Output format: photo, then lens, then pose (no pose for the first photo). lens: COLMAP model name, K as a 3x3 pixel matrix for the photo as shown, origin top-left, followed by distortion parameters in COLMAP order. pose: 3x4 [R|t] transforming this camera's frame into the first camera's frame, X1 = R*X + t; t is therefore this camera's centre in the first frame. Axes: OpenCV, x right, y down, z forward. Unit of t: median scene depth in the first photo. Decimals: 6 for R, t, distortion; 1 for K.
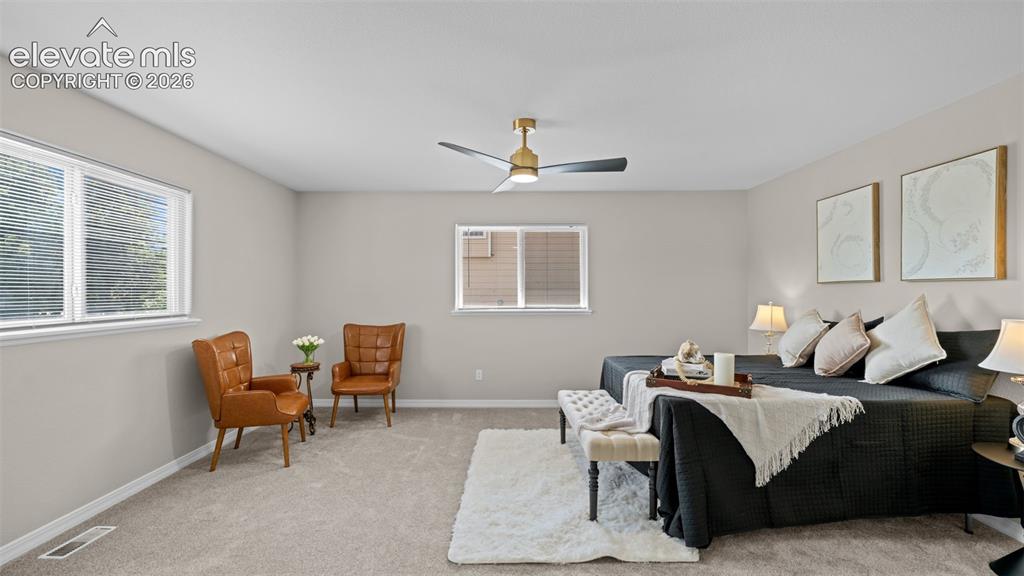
lens RADIAL K [[412.8, 0, 507.5], [0, 412.8, 291.3], [0, 0, 1]] dist [-0.000596, -0.000221]
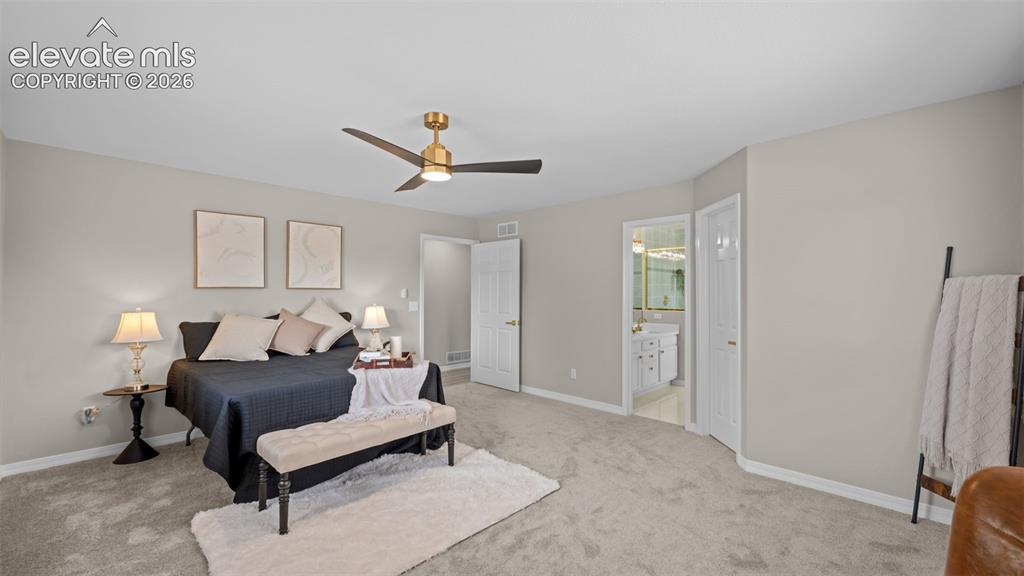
lens RADIAL K [[412.8, 0, 507.5], [0, 412.8, 291.3], [0, 0, 1]] dist [-0.000596, -0.000221]
pose [[-0.708036, 0.010187, 0.706102, -0.604567], [0.004856, 0.999943, -0.009557, 0.003191], [-0.706159, -0.003338, -0.708045, 1.294843]]
